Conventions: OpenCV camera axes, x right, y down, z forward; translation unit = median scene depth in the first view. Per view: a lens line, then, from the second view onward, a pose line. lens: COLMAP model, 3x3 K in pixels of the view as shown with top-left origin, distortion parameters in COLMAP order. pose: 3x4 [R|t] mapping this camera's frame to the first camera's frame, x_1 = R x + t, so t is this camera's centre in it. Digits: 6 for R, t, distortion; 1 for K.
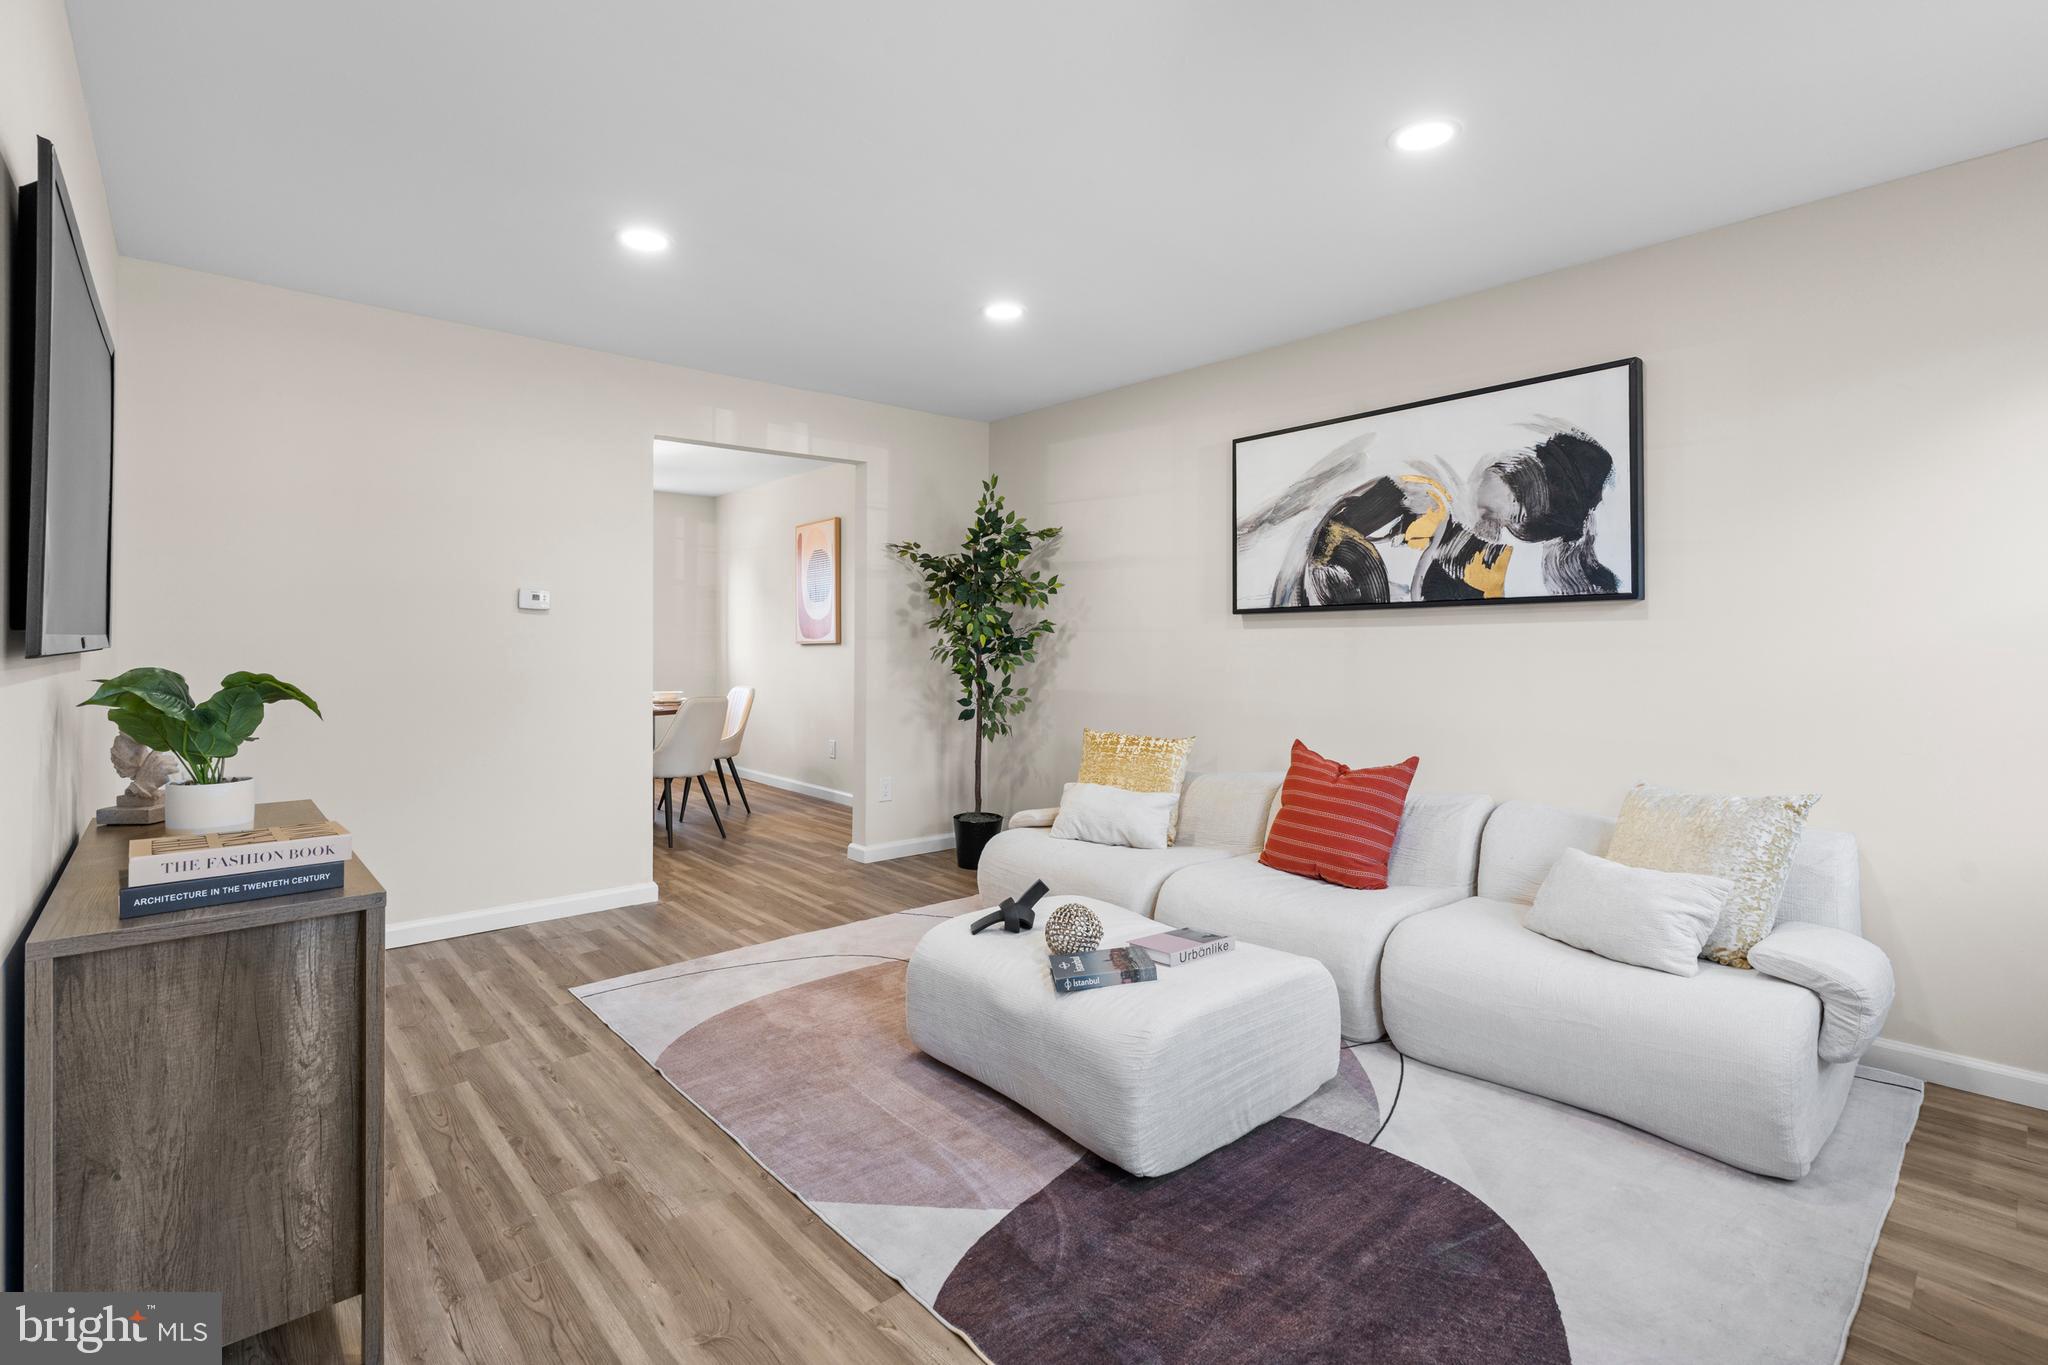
lens RADIAL K [[937.8, 0, 1011.4], [0, 937.8, 634.8], [0, 0, 1]] dist [0.000180, -0.000268]
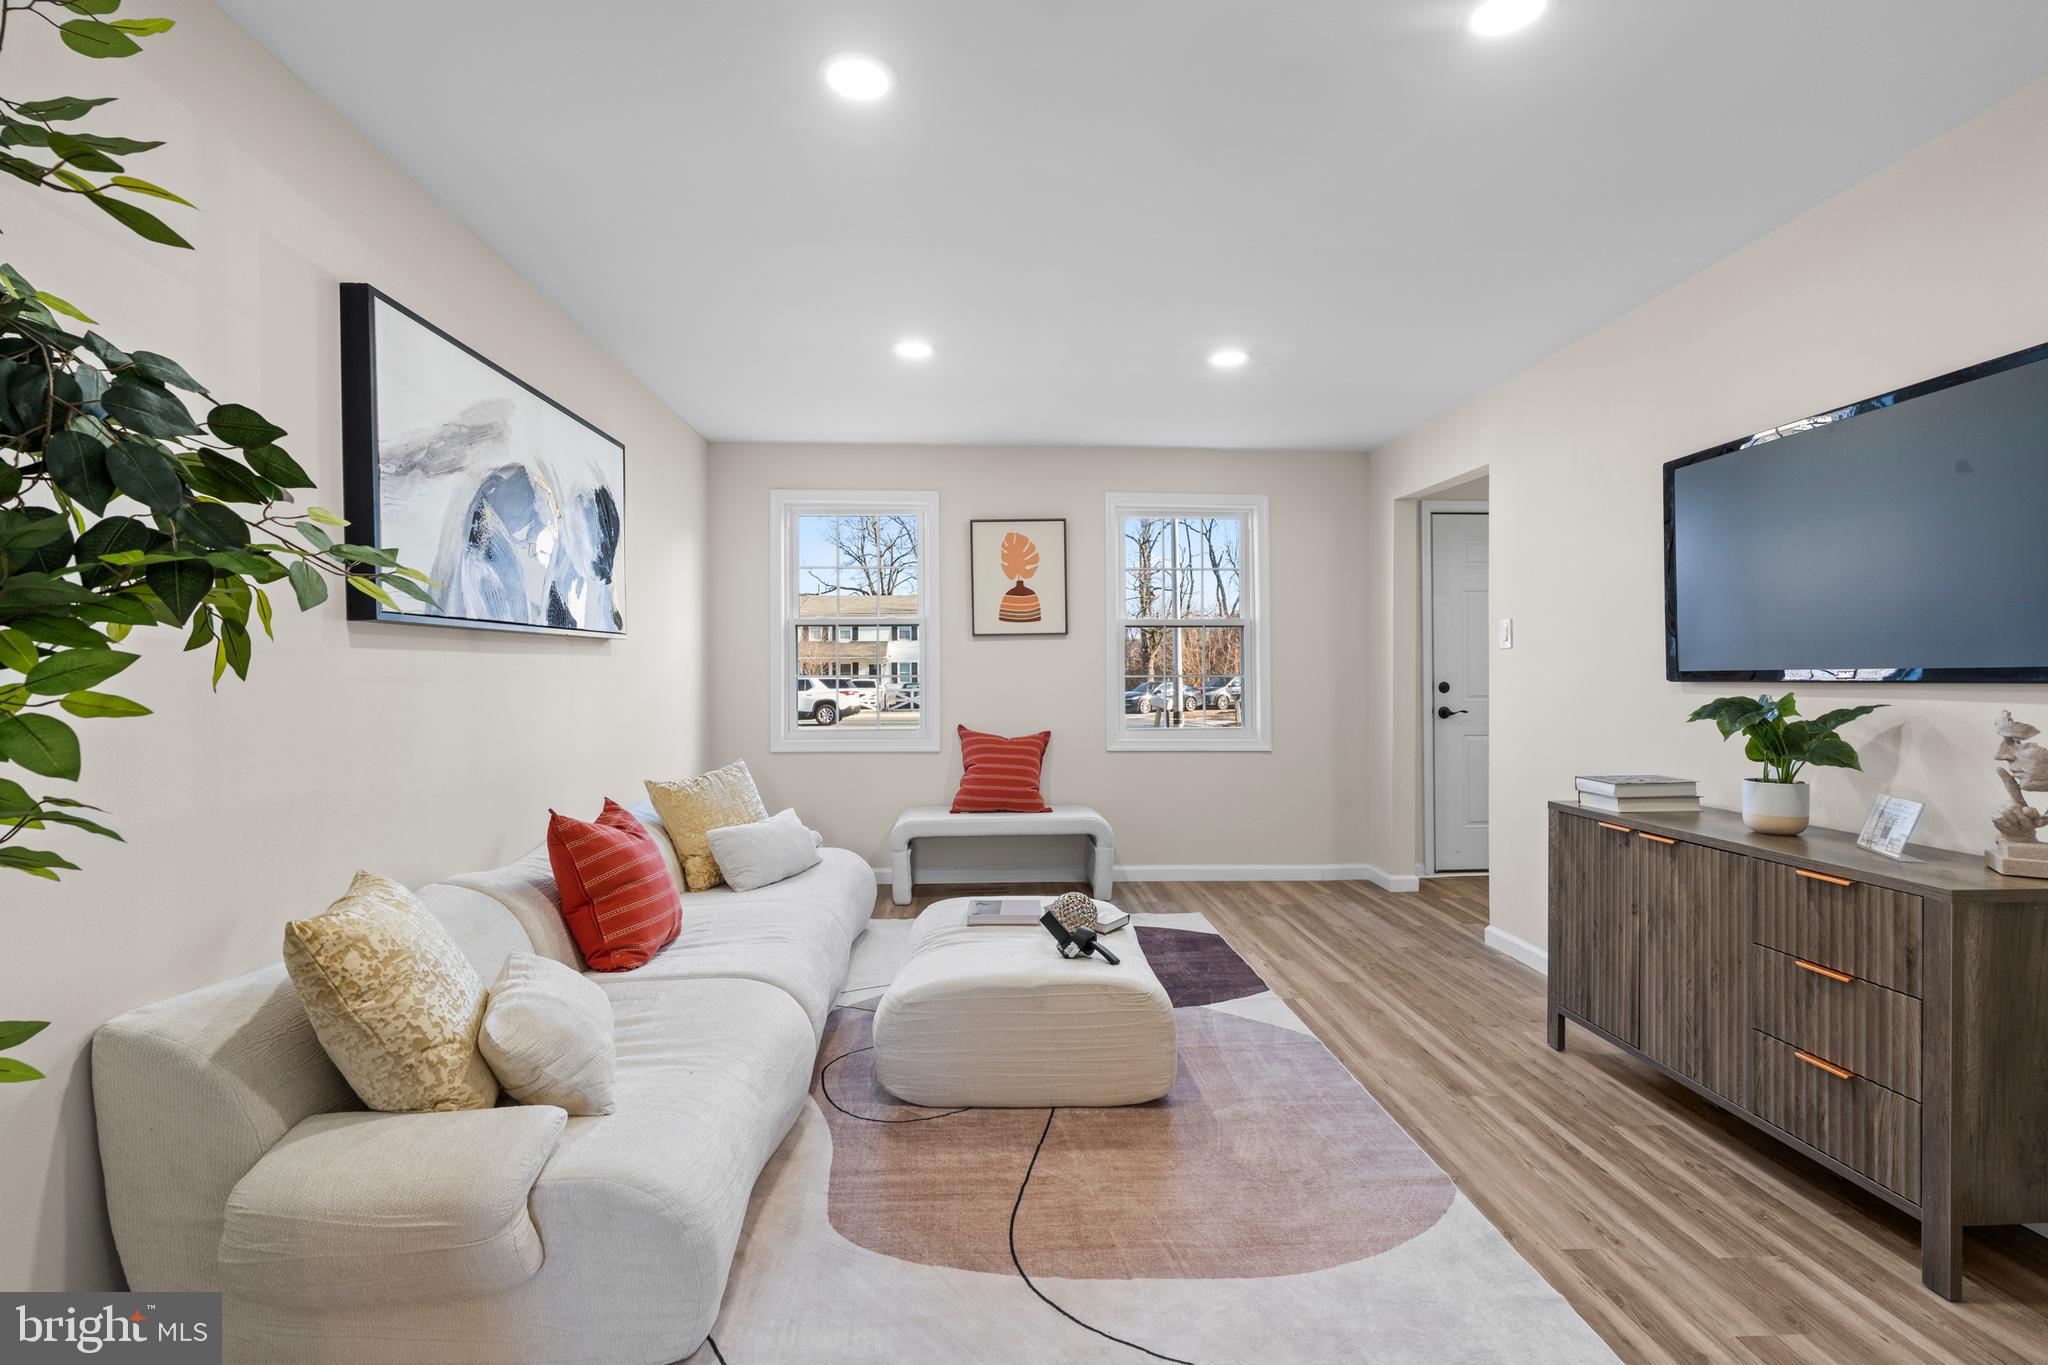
lens RADIAL K [[917.7, 0, 1012.8], [0, 917.7, 680.1], [0, 0, 1]] dist [-0.001761, -0.000303]
pose [[-0.780778, -0.005194, 0.624787, -0.433582], [-0.006508, 0.999979, 0.000180, 0.011387], [-0.624775, -0.003925, -0.780795, 1.407119]]
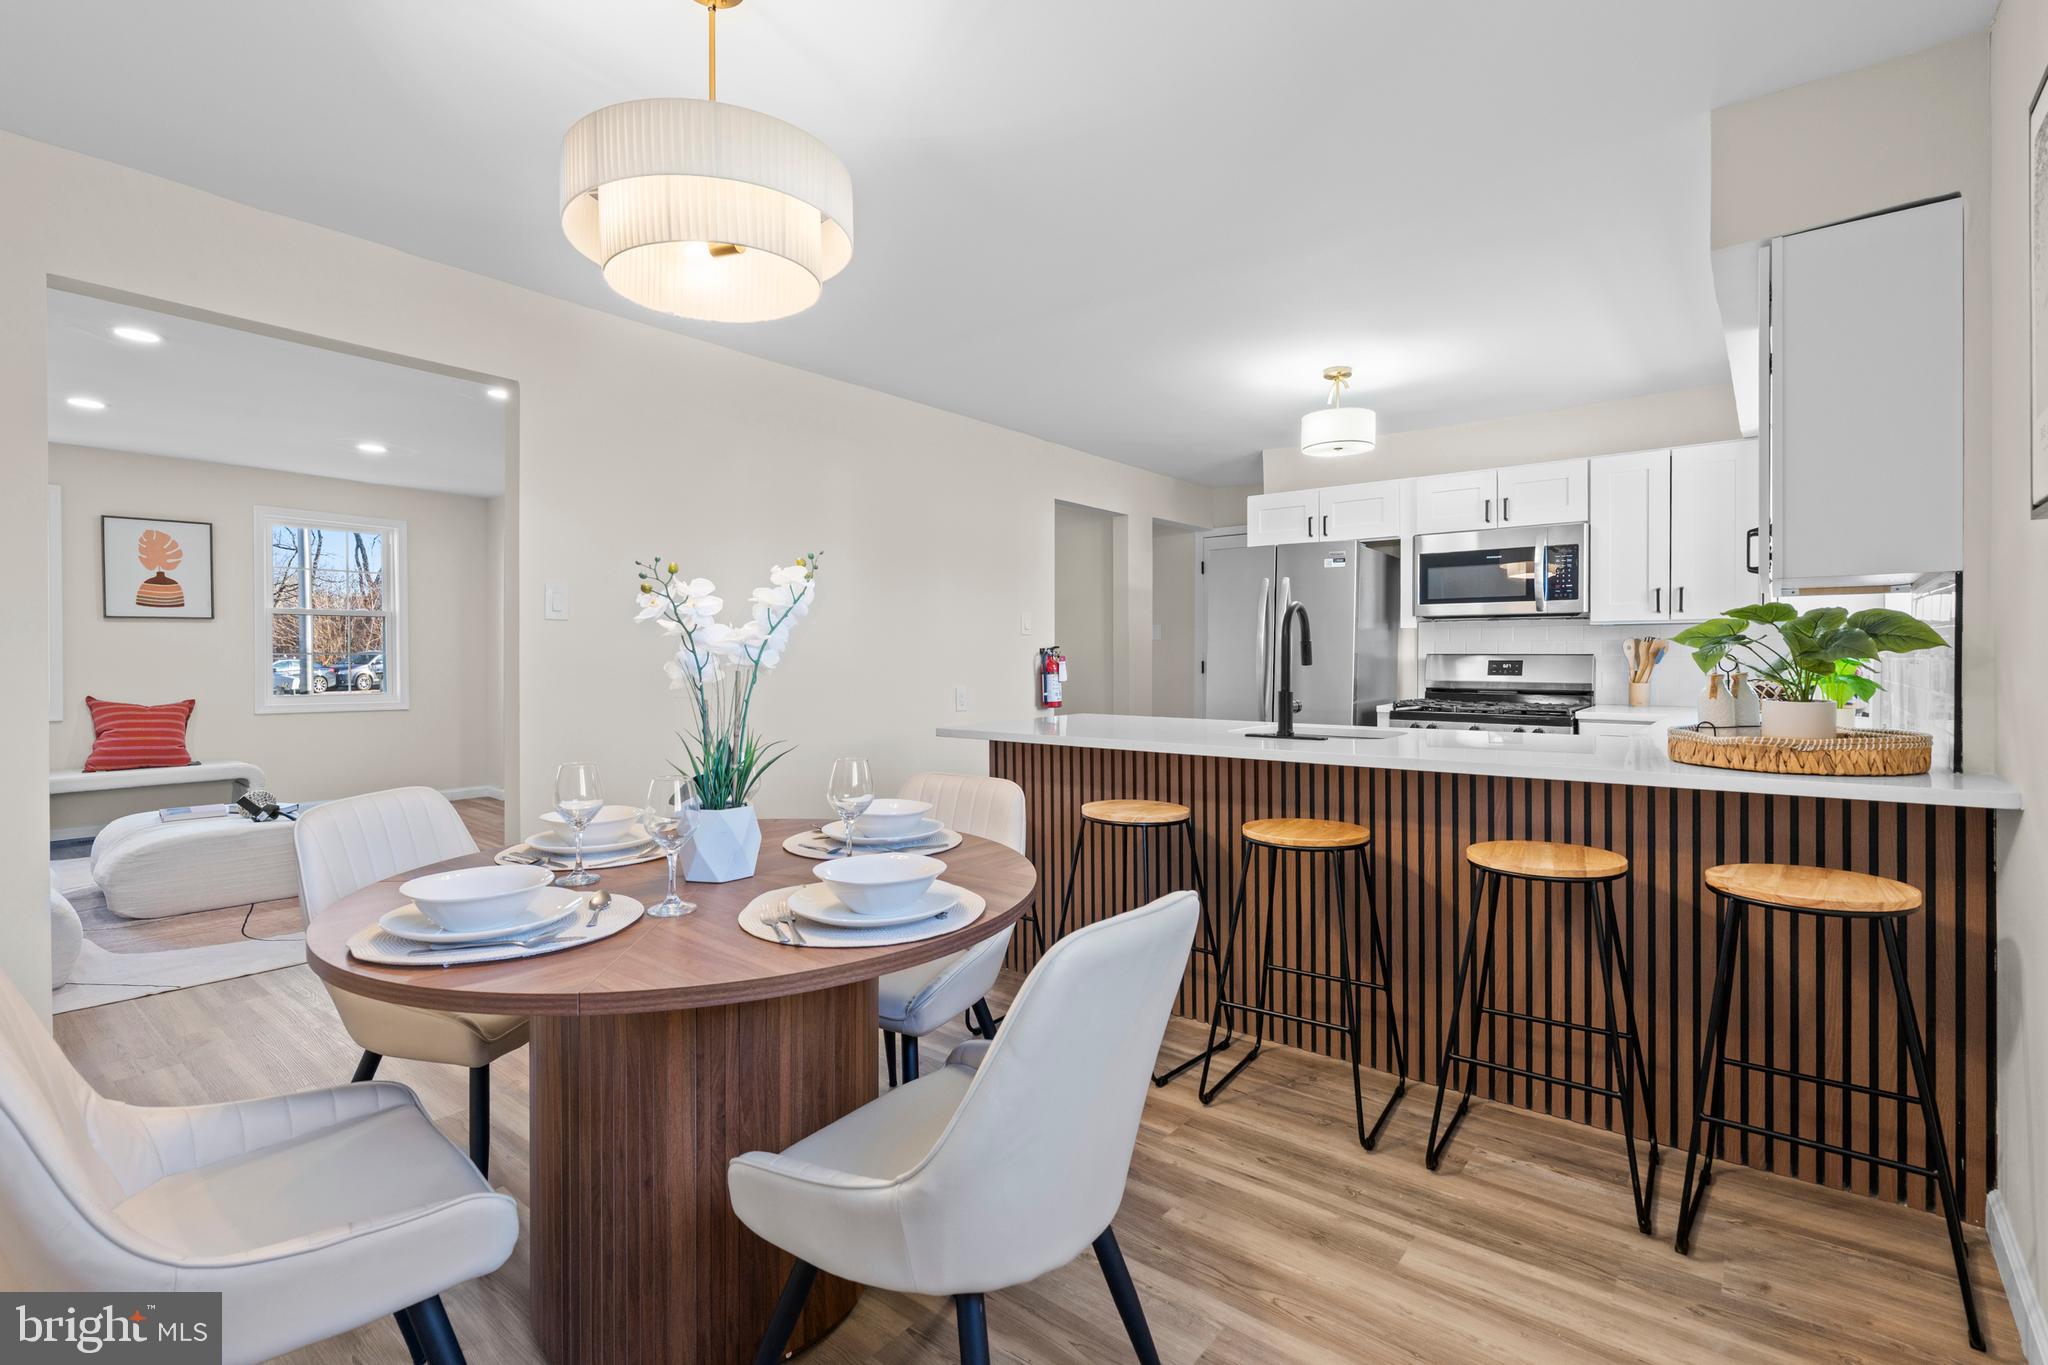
lens RADIAL K [[918.6, 0, 1015.9], [0, 918.6, 662.6], [0, 0, 1]] dist [-0.001925, -0.000430]
pose [[-0.985866, -0.003641, -0.167495, -0.818020], [-0.003930, 0.999991, 0.001392, 0.014201], [0.167488, 0.002031, -0.985872, 2.217084]]
